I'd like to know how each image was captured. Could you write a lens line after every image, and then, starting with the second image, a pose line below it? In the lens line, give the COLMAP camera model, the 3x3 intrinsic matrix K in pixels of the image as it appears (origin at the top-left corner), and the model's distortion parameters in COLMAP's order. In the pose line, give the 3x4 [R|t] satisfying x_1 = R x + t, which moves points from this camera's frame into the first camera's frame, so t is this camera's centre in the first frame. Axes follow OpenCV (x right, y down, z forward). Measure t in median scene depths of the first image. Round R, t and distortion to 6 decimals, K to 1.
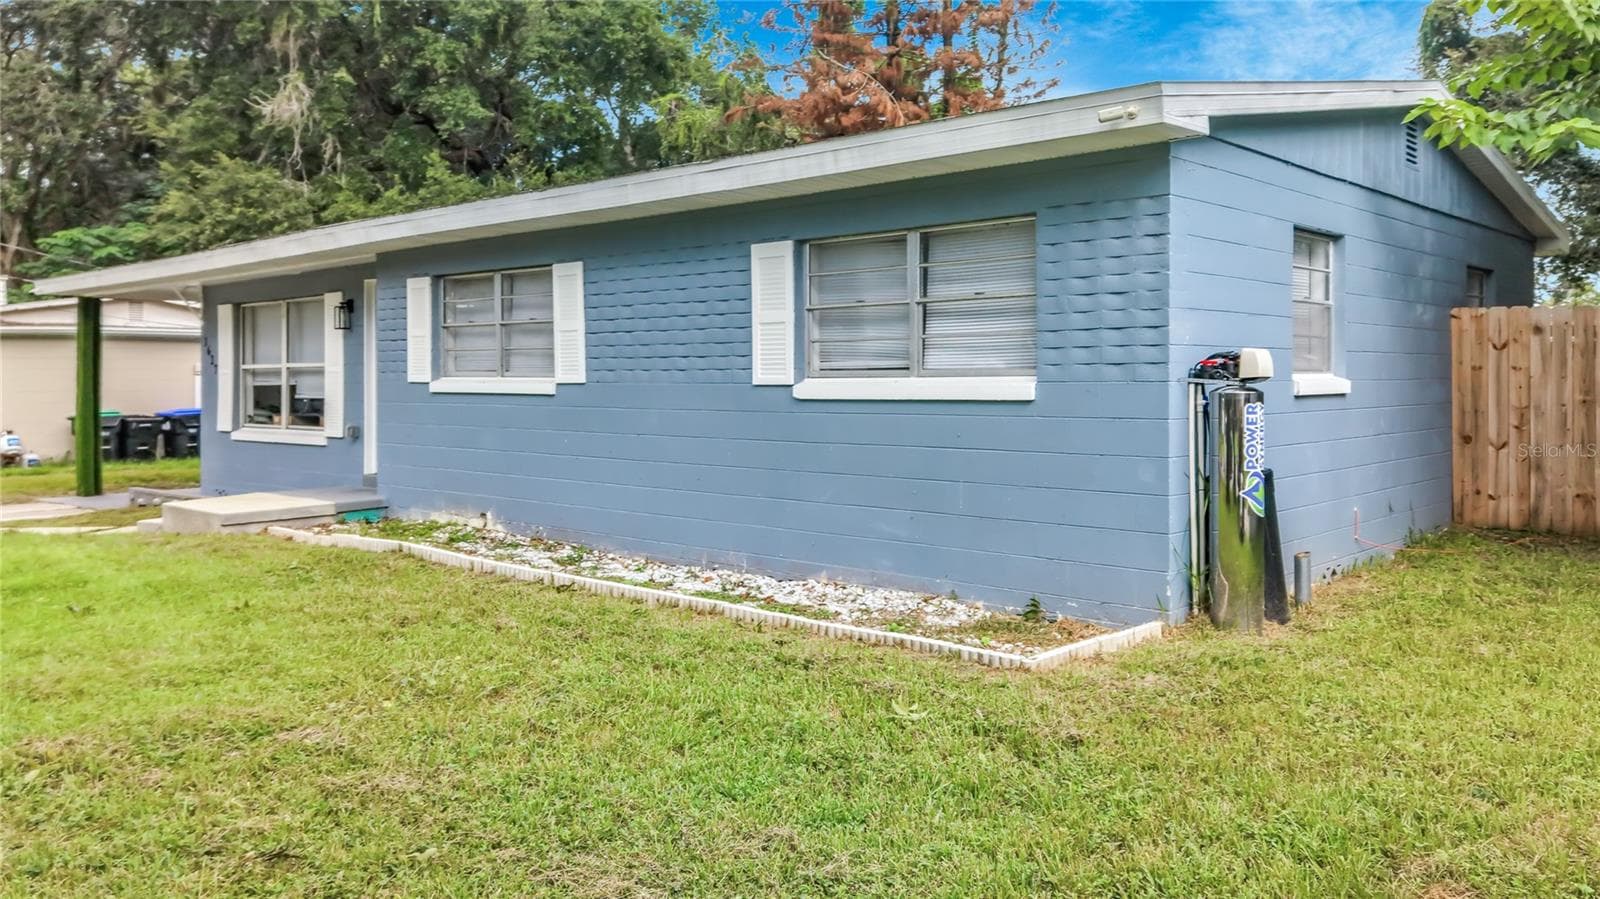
lens RADIAL K [[1219.1, 0, 765.0], [0, 1219.1, 379.9], [0, 0, 1]] dist [0.051455, -0.006687]
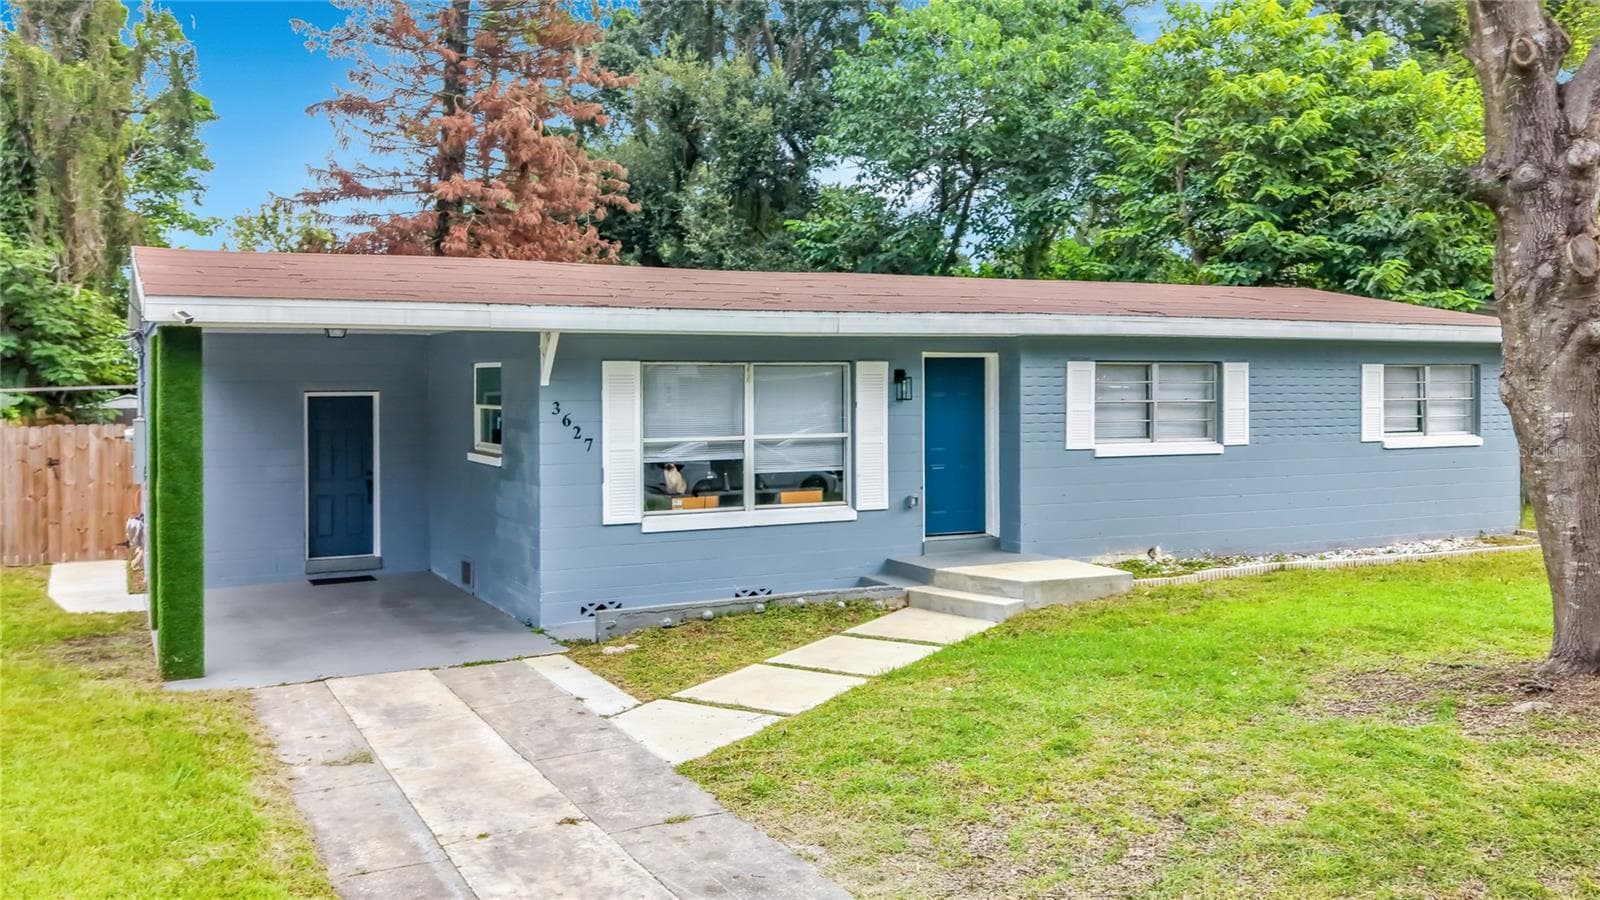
lens RADIAL K [[1335.7, 0, 772.3], [0, 1335.7, 398.5], [0, 0, 1]] dist [0.090917, -0.101922]
pose [[0.331044, -0.007820, 0.943583, -1.597013], [0.002880, 0.999969, 0.007276, -0.056586], [-0.943611, 0.000309, 0.331057, 0.852952]]
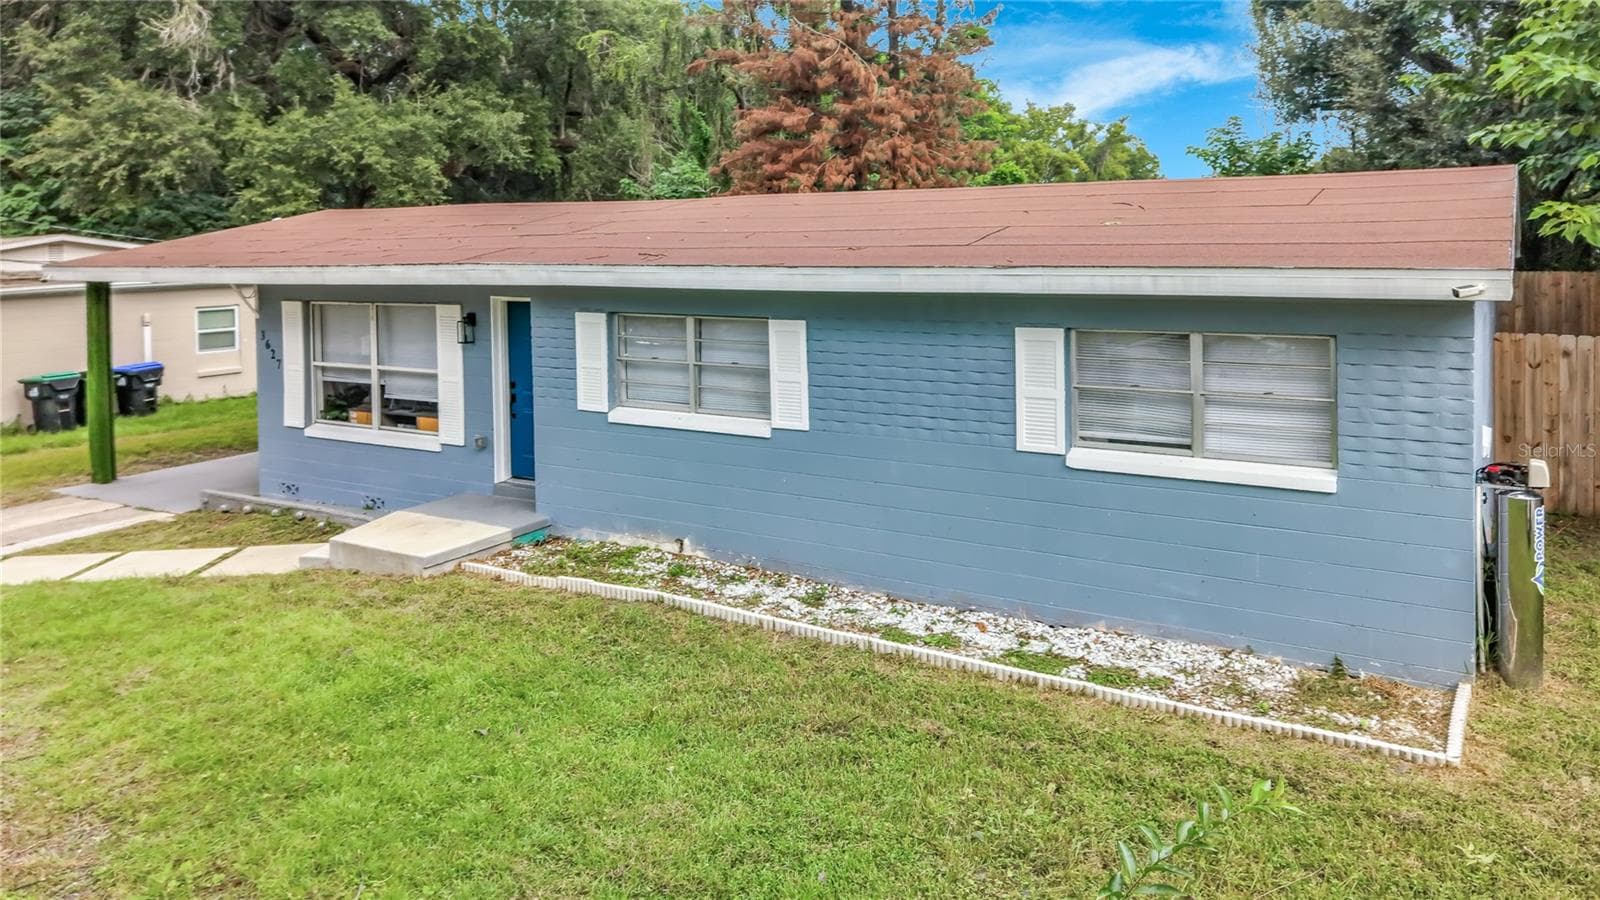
lens RADIAL K [[1157.7, 0, 765.2], [0, 1157.7, 255.9], [0, 0, 1]] dist [0.019257, -0.000737]
pose [[0.981796, -0.027014, 0.188007, -0.320027], [0.022725, 0.999431, 0.024930, -0.153034], [-0.188574, -0.020204, 0.981851, -0.003274]]
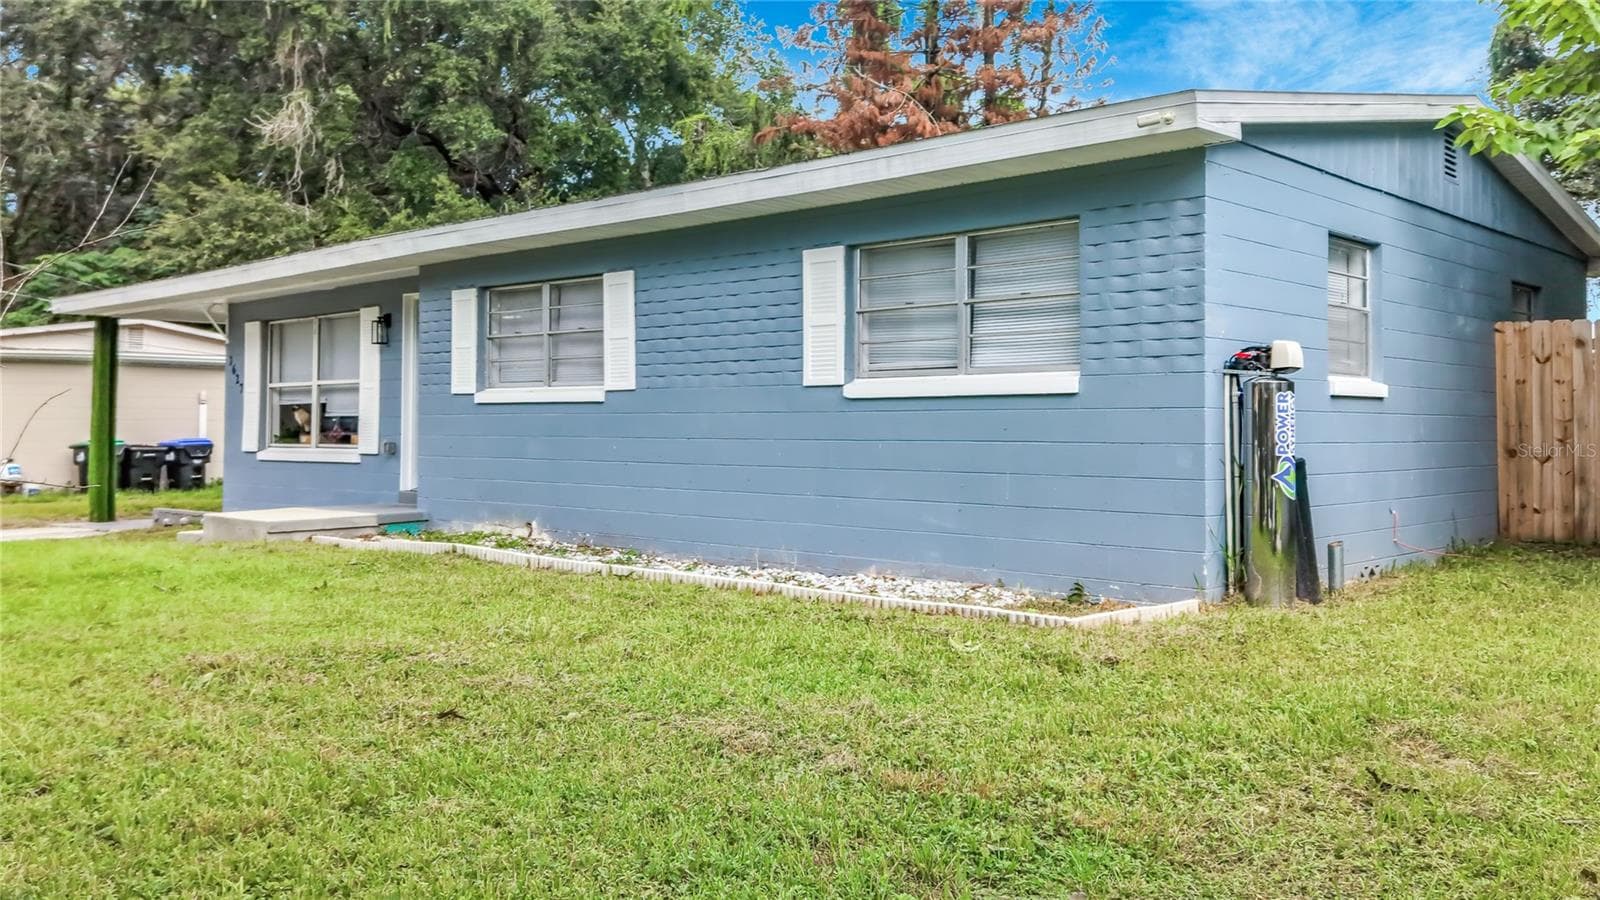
lens RADIAL K [[1335.7, 0, 772.3], [0, 1335.7, 398.5], [0, 0, 1]] dist [0.090917, -0.101922]
pose [[0.999944, 0.005790, -0.008803, -0.019724], [-0.005996, 0.999704, -0.023578, 0.030288], [0.008664, 0.023630, 0.999683, -0.095515]]
